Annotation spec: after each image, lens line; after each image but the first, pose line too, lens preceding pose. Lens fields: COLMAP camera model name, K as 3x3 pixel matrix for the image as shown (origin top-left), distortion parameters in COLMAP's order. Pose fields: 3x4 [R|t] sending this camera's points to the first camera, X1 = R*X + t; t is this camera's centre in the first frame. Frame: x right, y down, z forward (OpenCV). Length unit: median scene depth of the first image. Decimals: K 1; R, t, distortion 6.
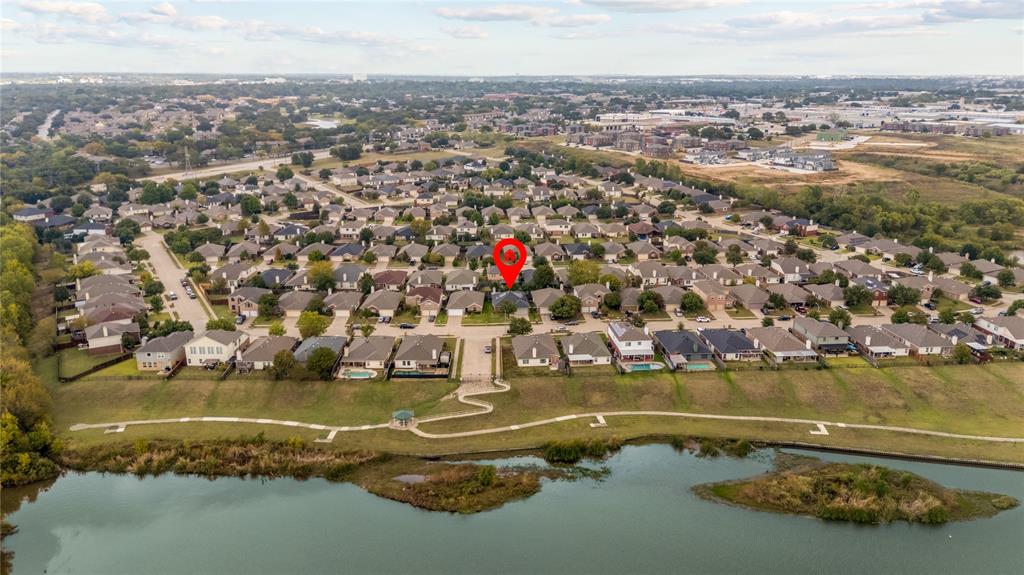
lens RADIAL K [[749.5, 0, 512.0], [0, 749.5, 287.5], [0, 0, 1]] dist [0.096663, -0.123480]
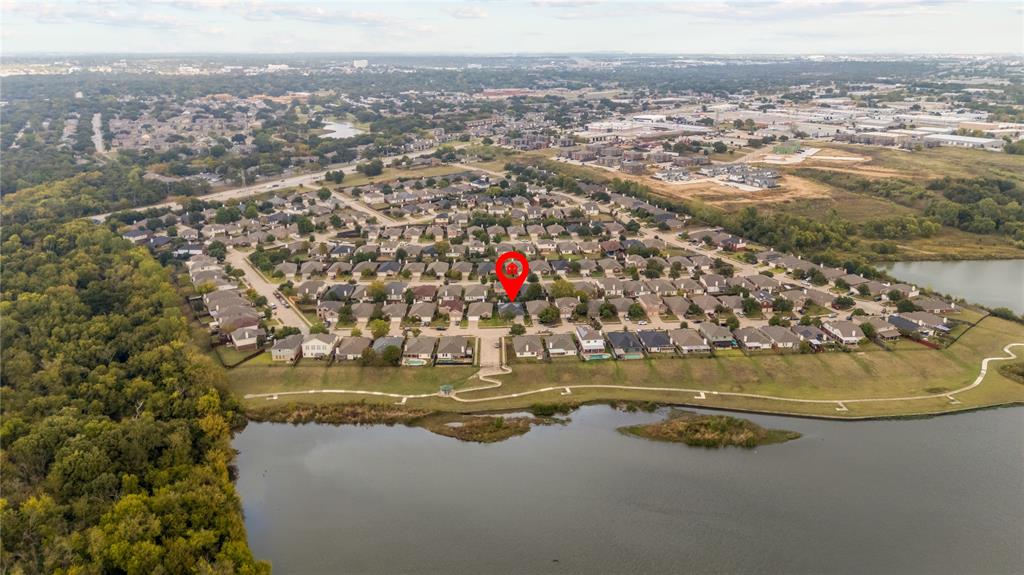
lens RADIAL K [[749.5, 0, 512.0], [0, 749.5, 287.5], [0, 0, 1]] dist [0.096663, -0.123480]
pose [[0.999986, -0.004419, 0.002774, -0.003484], [0.004331, 0.999507, 0.031100, -0.057544], [-0.002910, -0.031088, 0.999512, -0.361961]]
